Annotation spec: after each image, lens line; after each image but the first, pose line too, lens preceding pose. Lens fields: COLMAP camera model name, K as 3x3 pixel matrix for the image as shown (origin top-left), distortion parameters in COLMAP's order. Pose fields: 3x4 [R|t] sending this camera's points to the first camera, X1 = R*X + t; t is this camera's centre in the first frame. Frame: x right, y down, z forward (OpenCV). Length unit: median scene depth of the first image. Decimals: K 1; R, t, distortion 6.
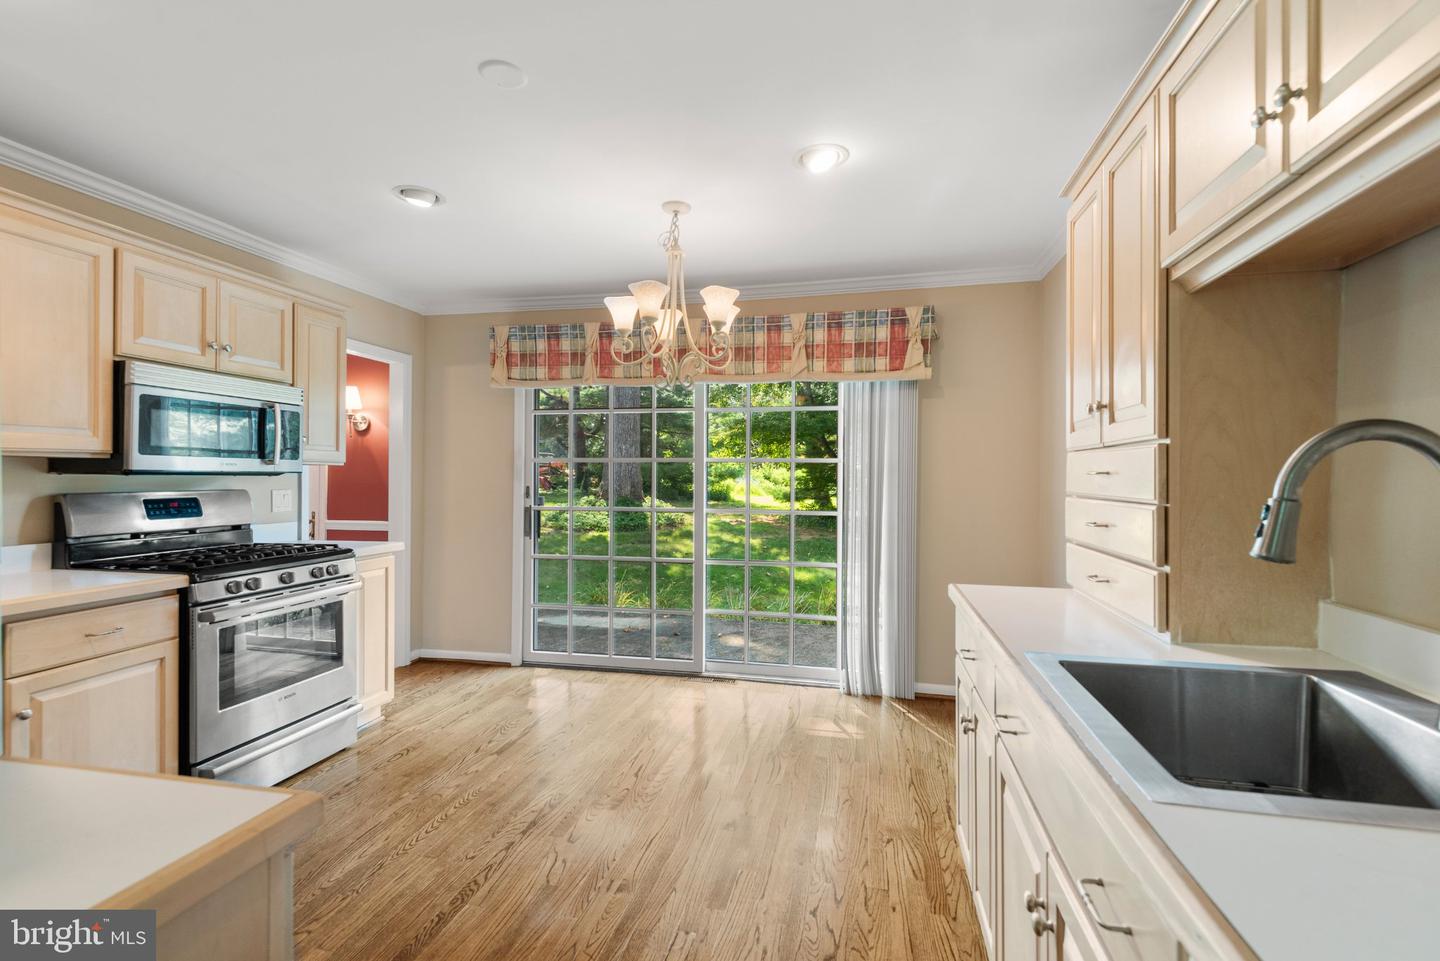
lens RADIAL K [[666.8, 0, 715.8], [0, 666.8, 462.2], [0, 0, 1]] dist [0.052028, -0.025847]
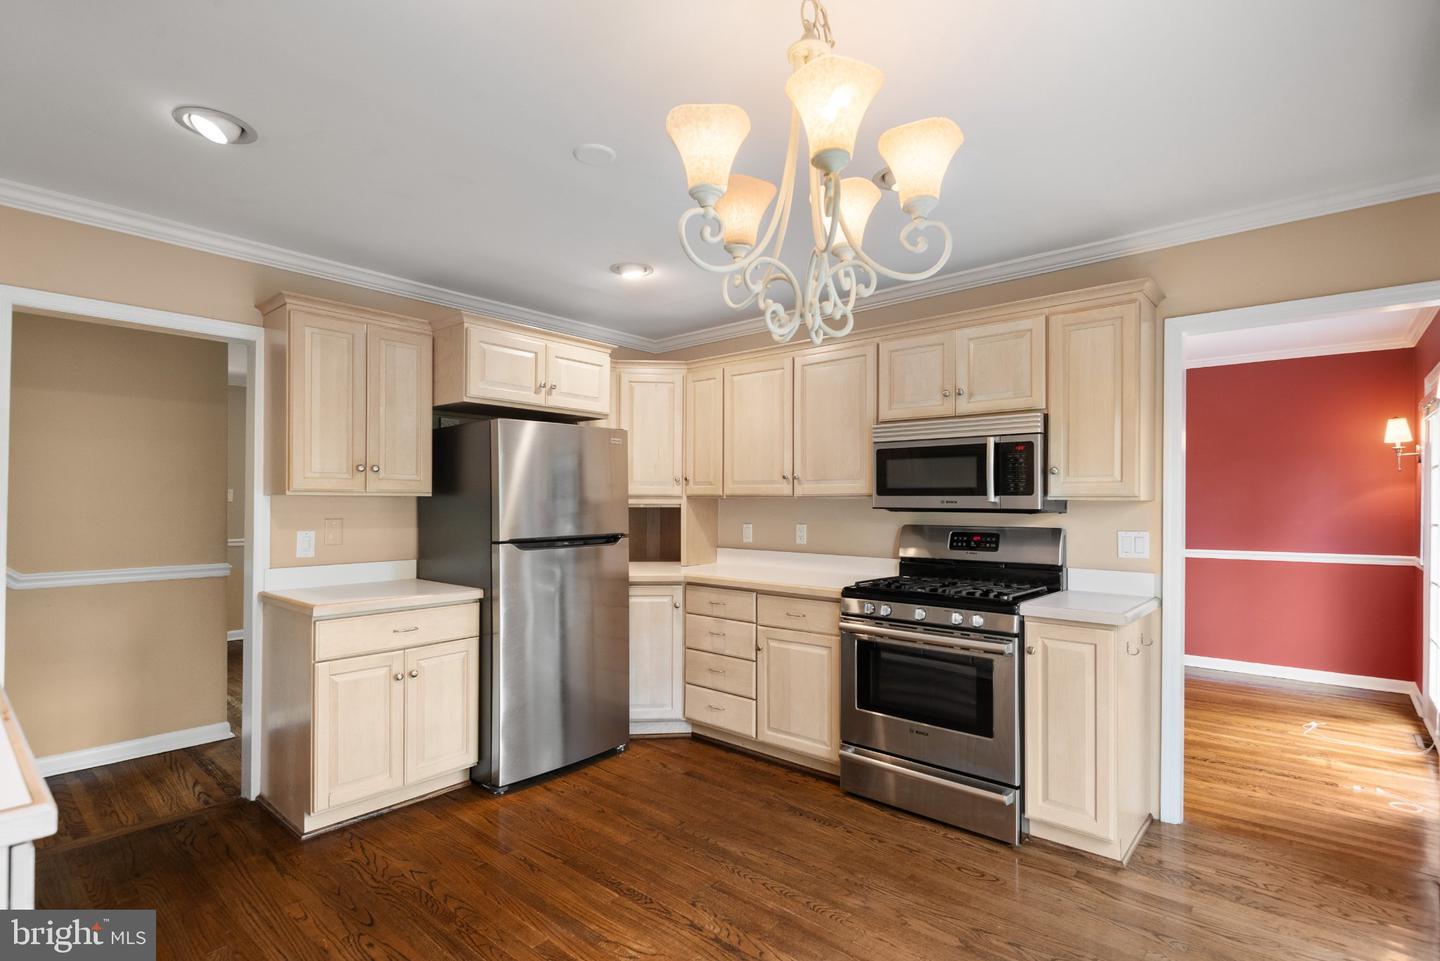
lens RADIAL K [[689.2, 0, 719.2], [0, 689.2, 488.1], [0, 0, 1]] dist [0.030839, -0.021903]
pose [[-0.464998, -0.026219, -0.884923, 0.416966], [0.011165, 0.999308, -0.035475, 0.016709], [0.885241, -0.026376, -0.464384, 1.206645]]
